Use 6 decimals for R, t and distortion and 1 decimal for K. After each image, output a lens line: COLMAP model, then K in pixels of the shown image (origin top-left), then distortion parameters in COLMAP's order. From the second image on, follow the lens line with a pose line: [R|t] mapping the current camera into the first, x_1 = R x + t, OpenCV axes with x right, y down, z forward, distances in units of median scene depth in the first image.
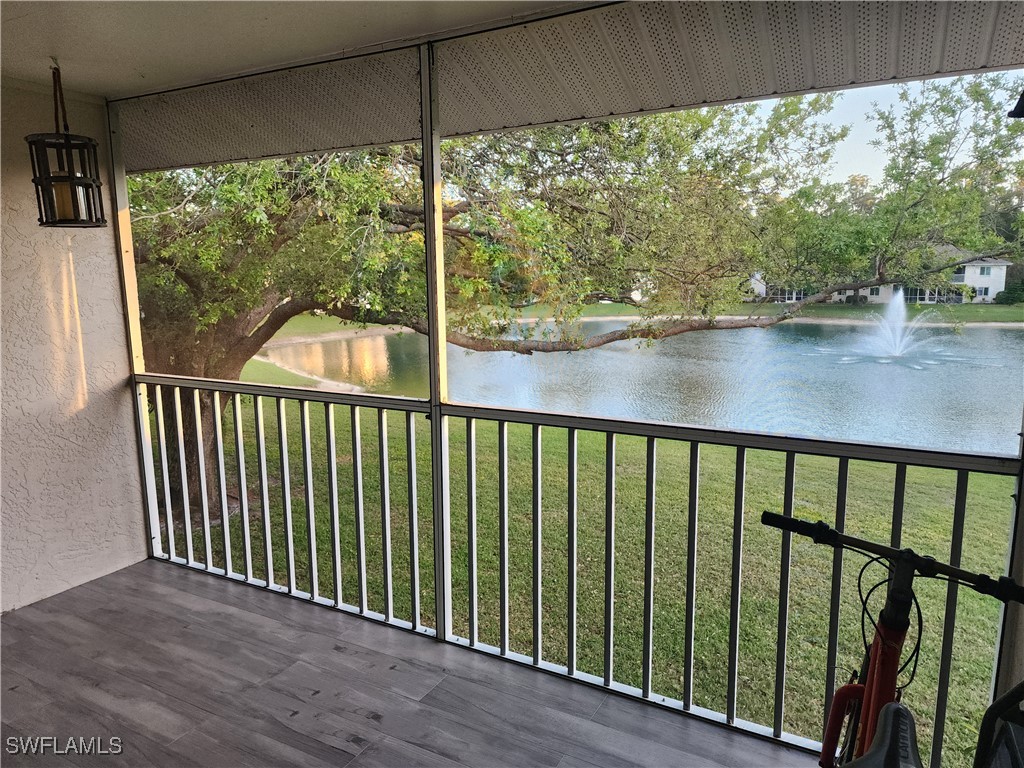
lens RADIAL K [[683.0, 0, 515.1], [0, 683.0, 386.7], [0, 0, 1]] dist [0.051189, -0.001286]
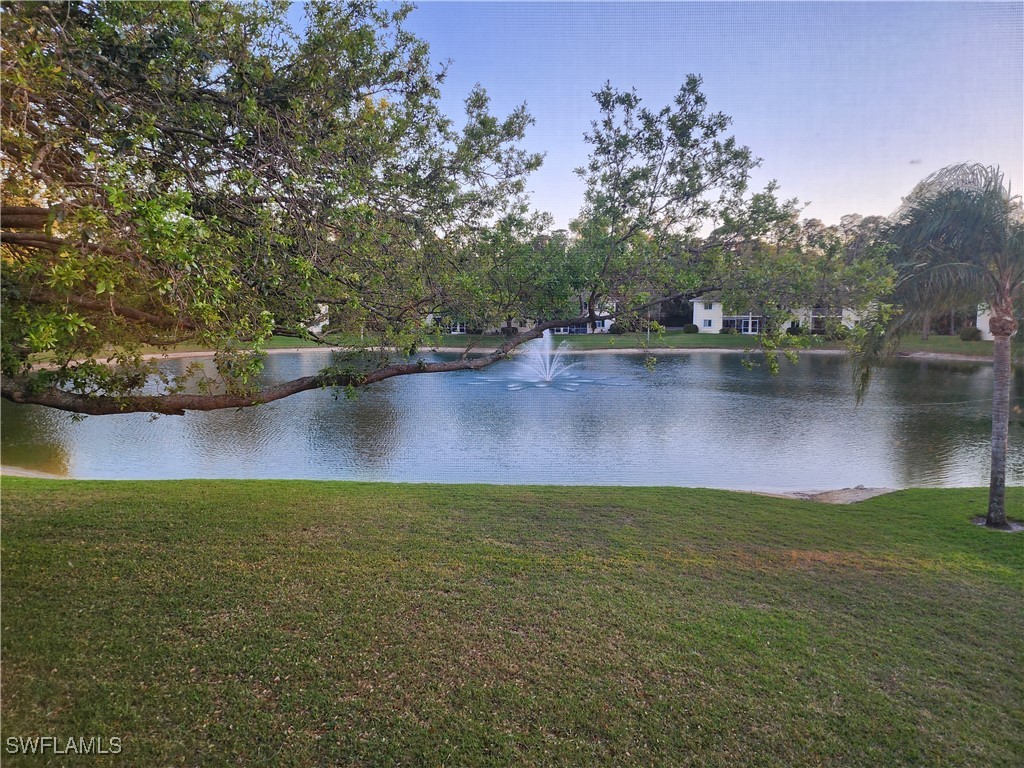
lens RADIAL K [[683.0, 0, 512.4], [0, 683.0, 378.0], [0, 0, 1]] dist [0.051189, -0.001286]
pose [[0.892731, -0.038717, 0.448923, 0.008637], [0.064028, 0.997092, -0.041334, -0.033170], [-0.446018, 0.065644, 0.892614, 0.189484]]
